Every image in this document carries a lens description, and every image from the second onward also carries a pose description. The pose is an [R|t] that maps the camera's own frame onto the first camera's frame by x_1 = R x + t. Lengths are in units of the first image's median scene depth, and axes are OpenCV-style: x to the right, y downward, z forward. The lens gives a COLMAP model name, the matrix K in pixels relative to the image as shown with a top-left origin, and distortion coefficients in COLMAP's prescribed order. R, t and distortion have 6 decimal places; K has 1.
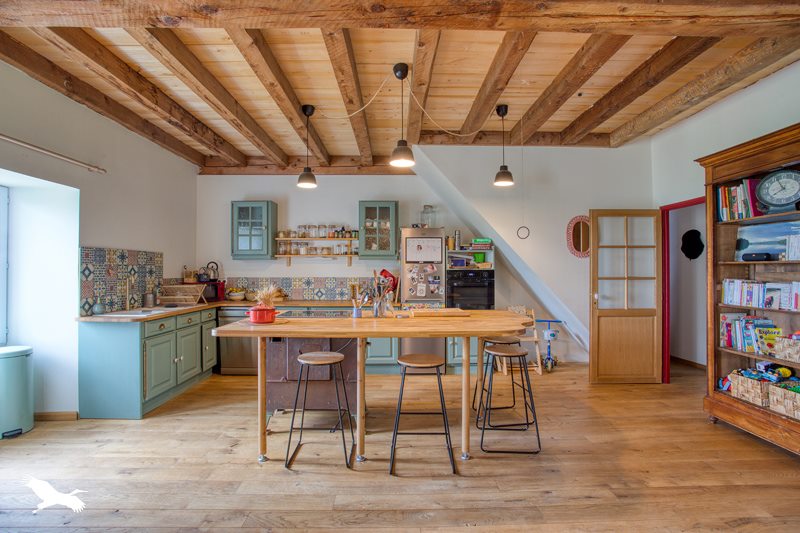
lens RADIAL K [[389.0, 0, 398.7], [0, 389.0, 268.7], [0, 0, 1]] dist [-0.027988, 0.000065]
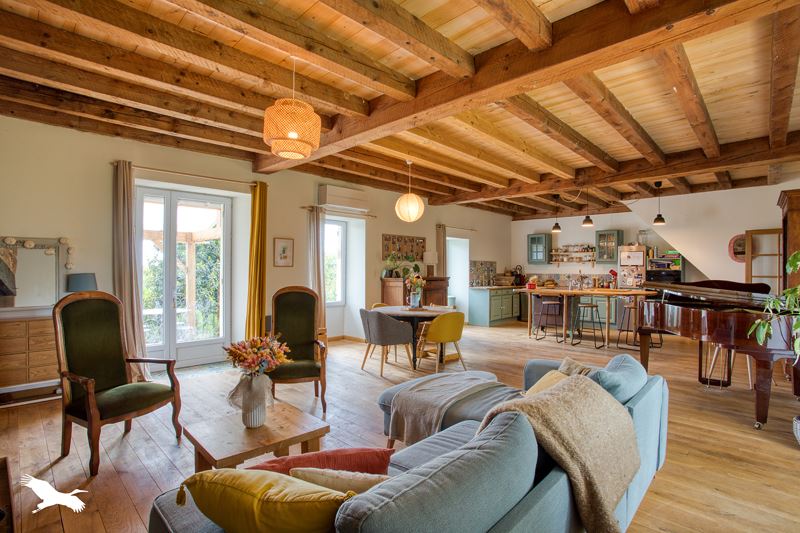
lens RADIAL K [[389.0, 0, 398.5], [0, 389.0, 269.9], [0, 0, 1]] dist [-0.027988, 0.000065]
pose [[0.711256, 0.004868, -0.702916, 0.519815], [-0.001704, 0.999985, 0.005201, -0.004716], [0.702931, -0.002502, 0.711254, -0.919696]]
